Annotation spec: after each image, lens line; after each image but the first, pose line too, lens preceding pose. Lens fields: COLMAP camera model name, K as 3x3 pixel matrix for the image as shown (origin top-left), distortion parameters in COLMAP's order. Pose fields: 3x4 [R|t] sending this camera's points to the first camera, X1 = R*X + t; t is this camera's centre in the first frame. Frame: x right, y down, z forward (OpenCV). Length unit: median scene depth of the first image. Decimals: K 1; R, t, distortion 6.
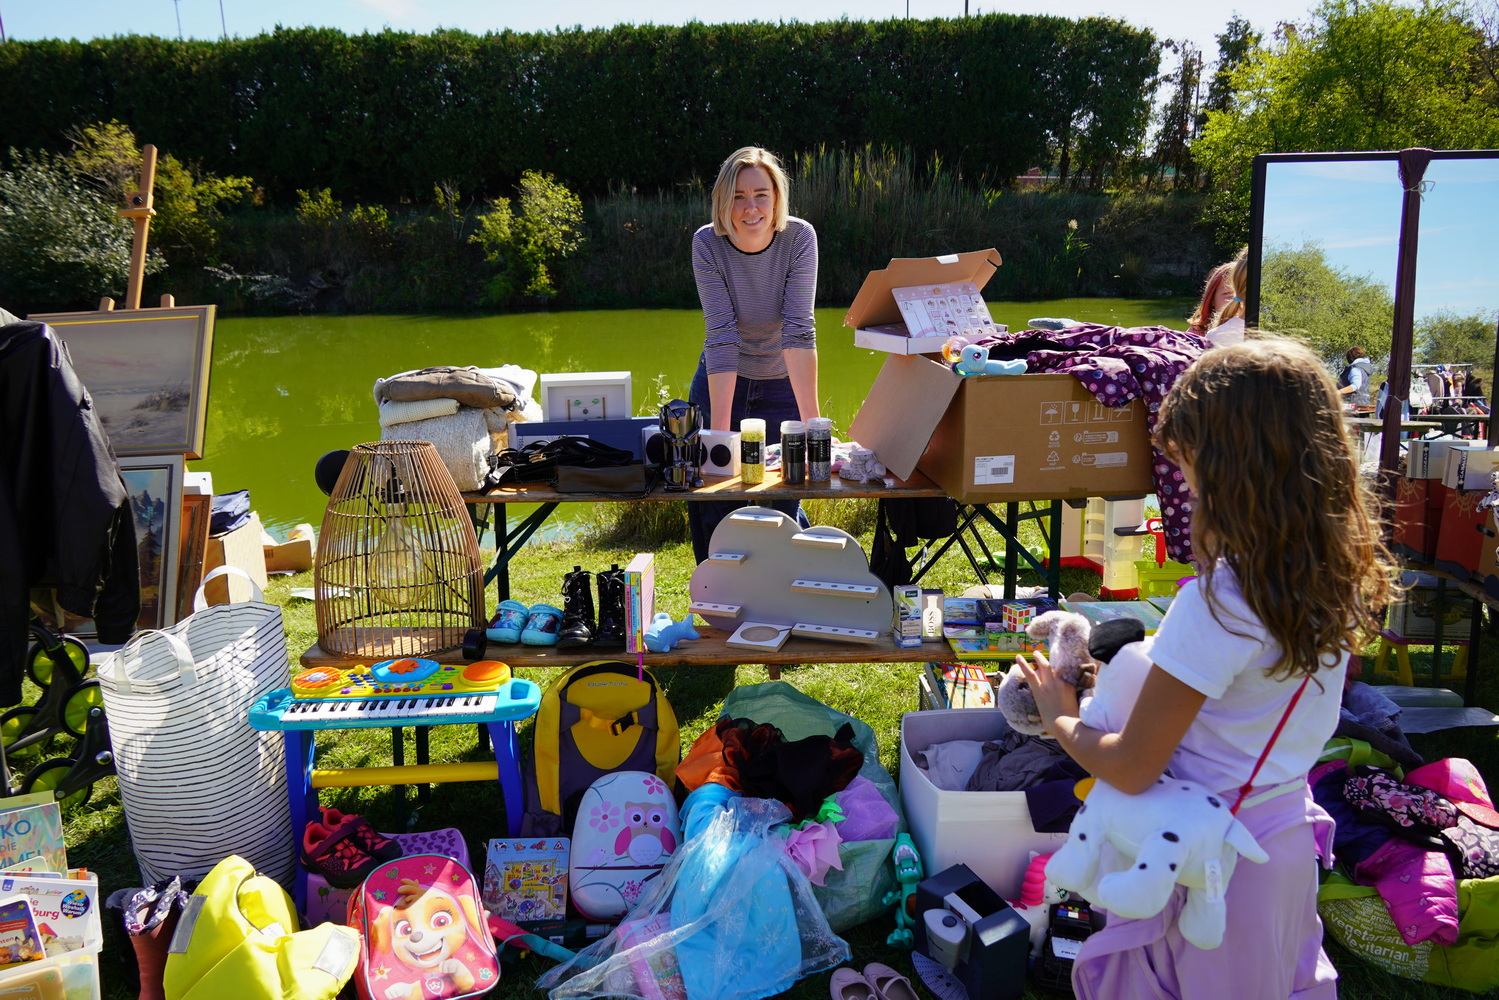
lens RADIAL K [[1177.8, 0, 749.5], [0, 1177.8, 500.0], [0, 0, 1]] dist [-0.010325, 0.032935]
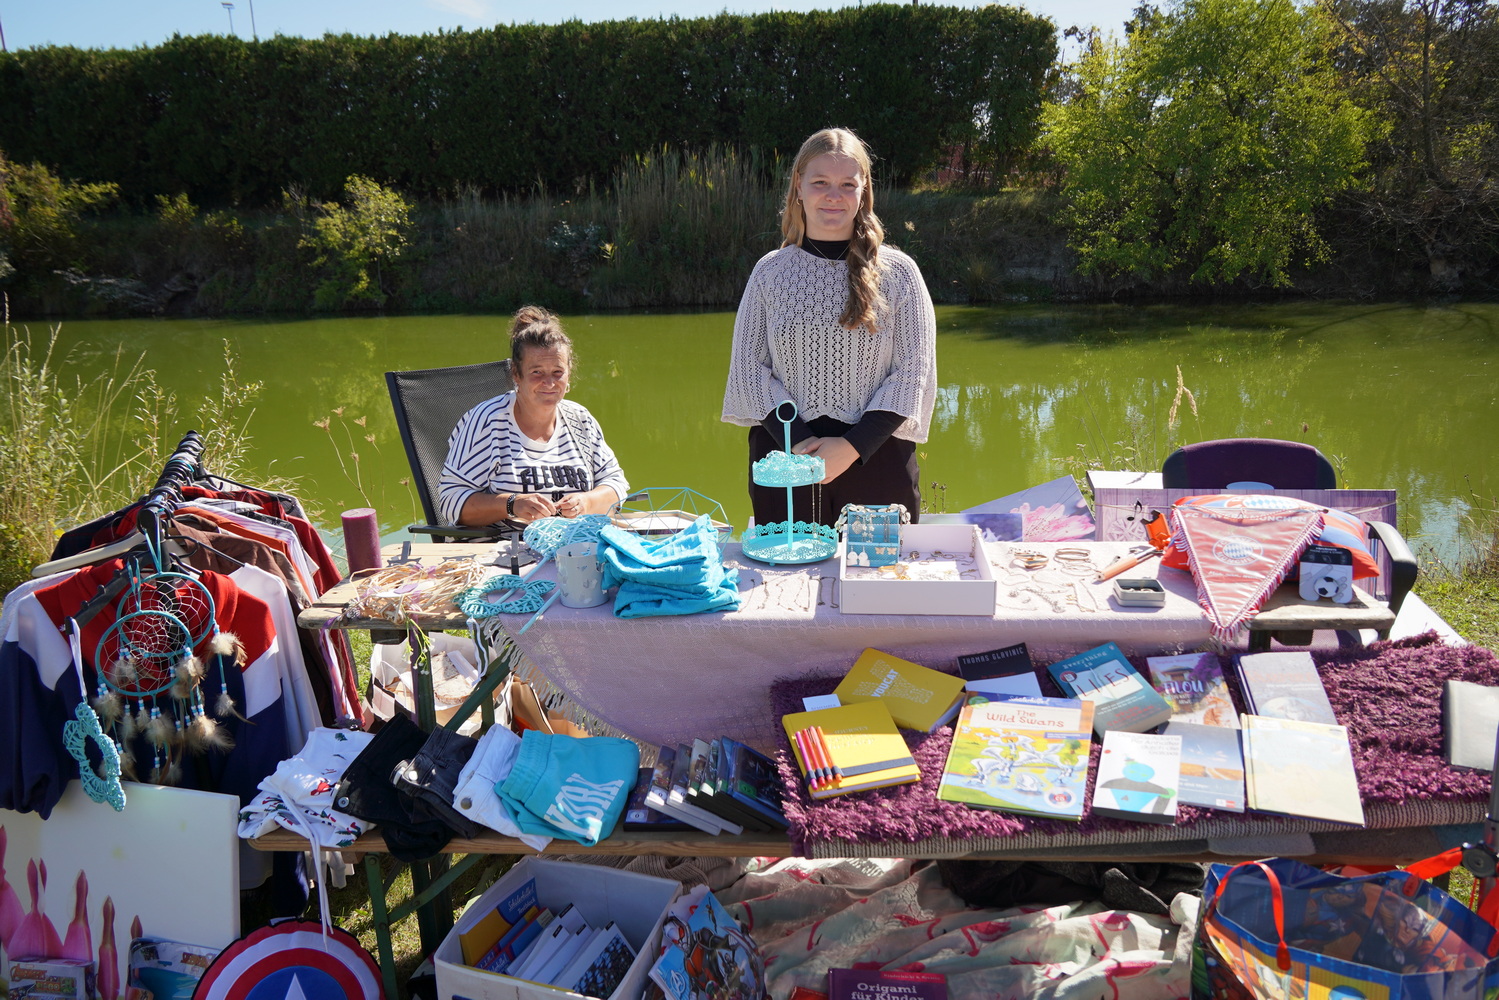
lens RADIAL K [[1177.8, 0, 749.5], [0, 1177.8, 500.0], [0, 0, 1]] dist [-0.010325, 0.032935]
pose [[0.992278, 0.024521, -0.121589, 0.231156], [-0.023877, 0.999692, 0.006752, -0.015724], [0.121717, -0.003797, 0.992558, 0.039929]]
